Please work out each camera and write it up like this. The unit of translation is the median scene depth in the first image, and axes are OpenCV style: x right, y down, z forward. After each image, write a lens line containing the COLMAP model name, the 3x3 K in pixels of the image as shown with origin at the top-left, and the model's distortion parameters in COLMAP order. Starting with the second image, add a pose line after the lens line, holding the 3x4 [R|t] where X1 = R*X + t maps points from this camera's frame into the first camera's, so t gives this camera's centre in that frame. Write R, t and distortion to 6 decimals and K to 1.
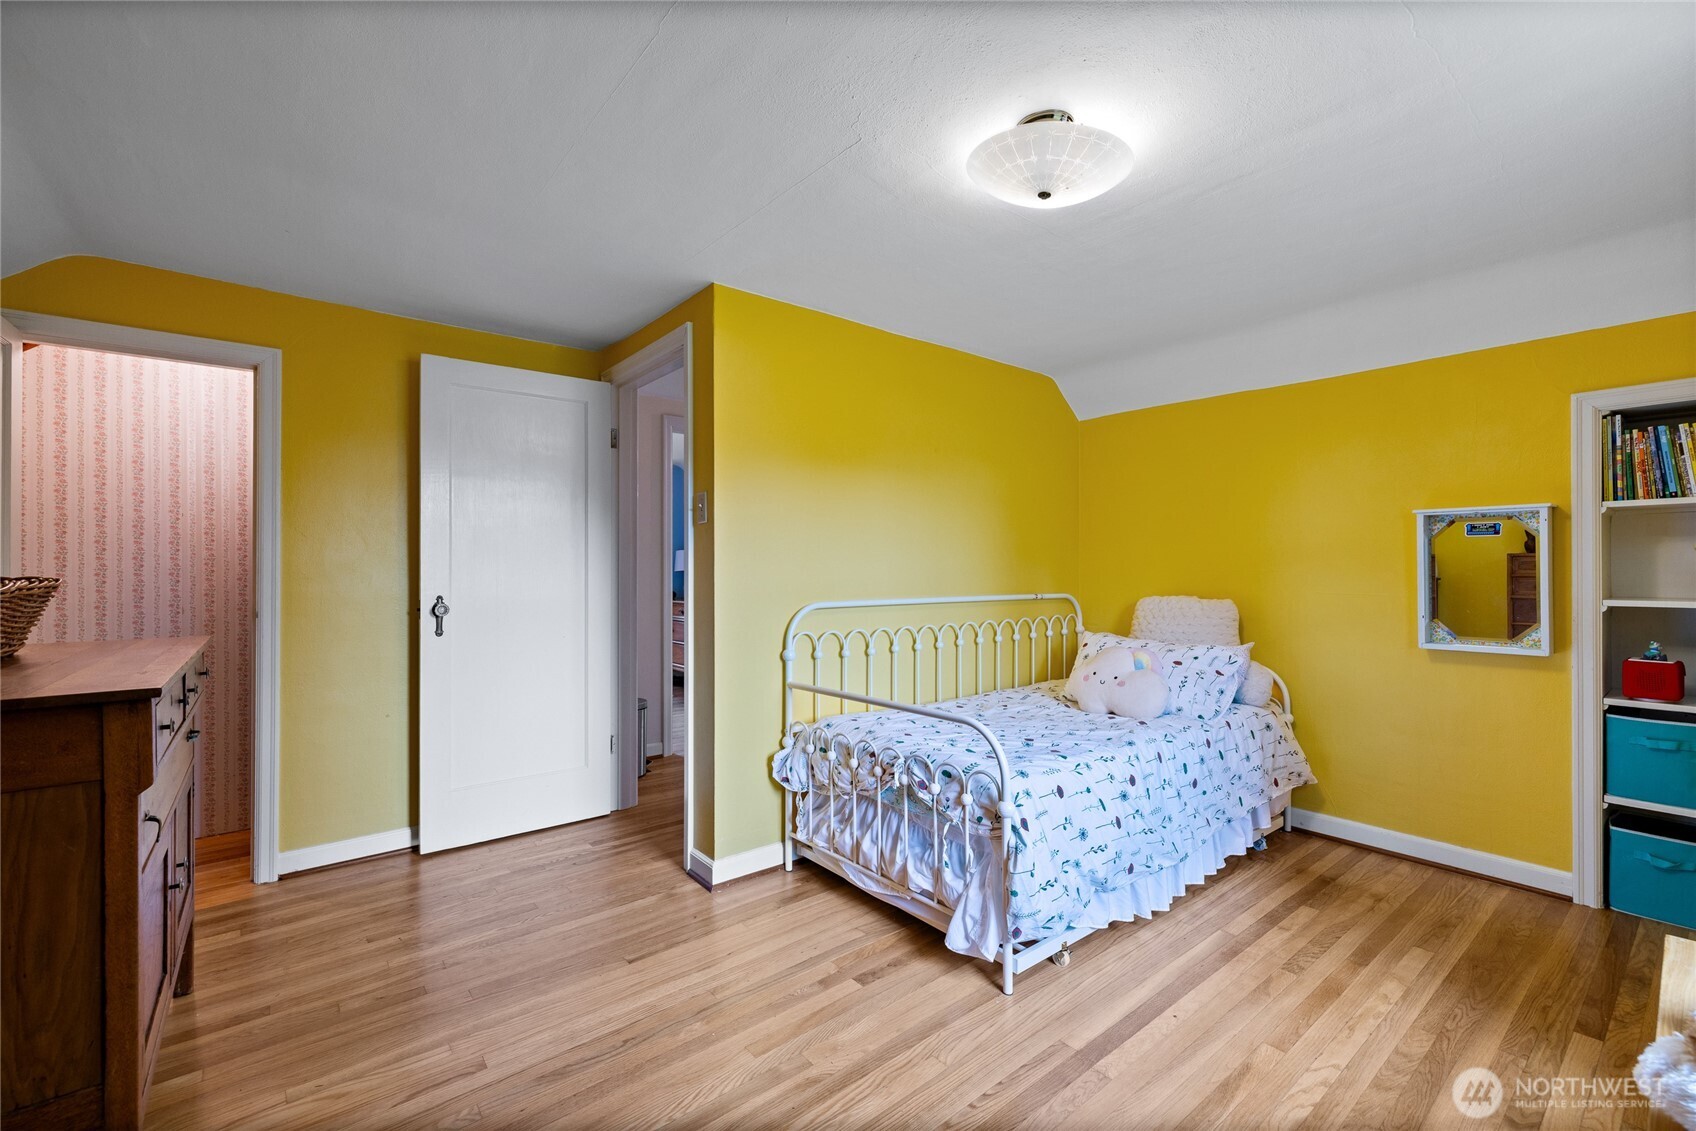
lens RADIAL K [[713.9, 0, 849.3], [0, 713.9, 562.4], [0, 0, 1]] dist [0.004604, 0.000378]
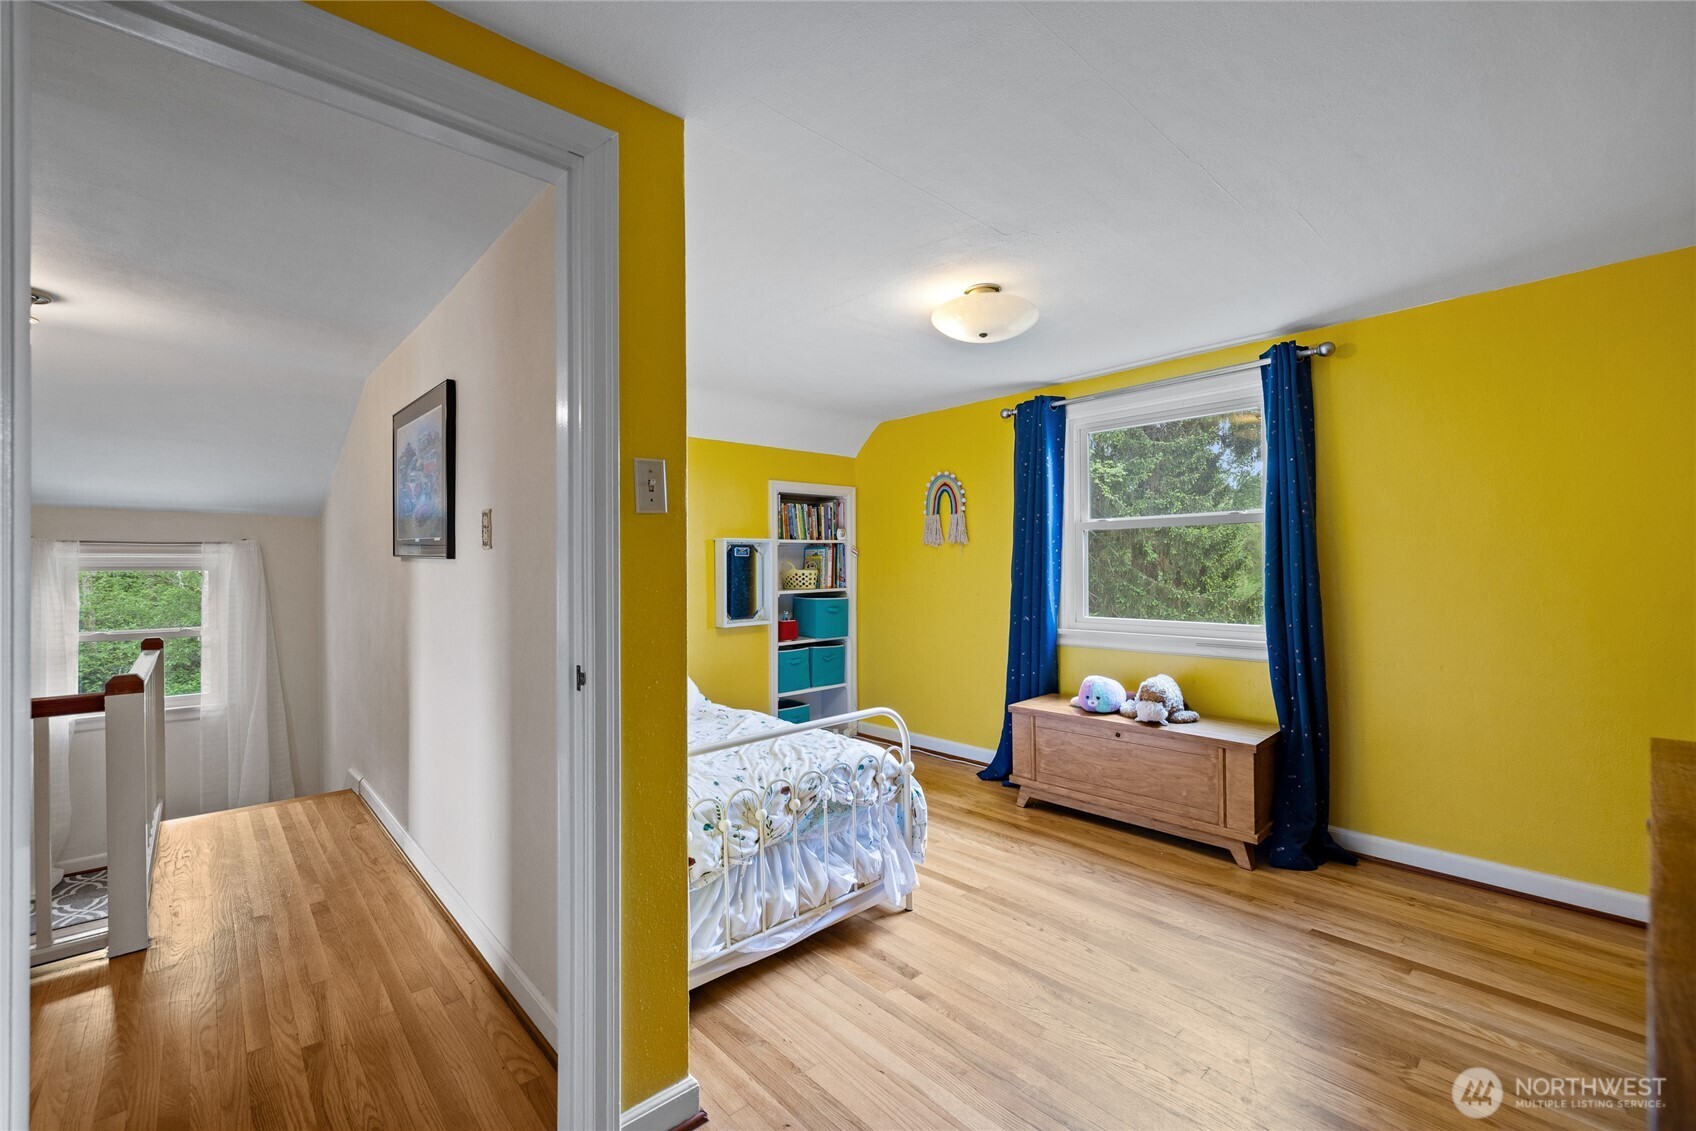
lens RADIAL K [[713.9, 0, 814.6], [0, 713.9, 561.5], [0, 0, 1]] dist [0.004604, 0.000378]
pose [[-0.037513, 0.008414, 0.999261, -0.871577], [0.005984, 0.999949, -0.008195, -0.011070], [-0.999278, 0.005673, -0.037561, 0.998779]]
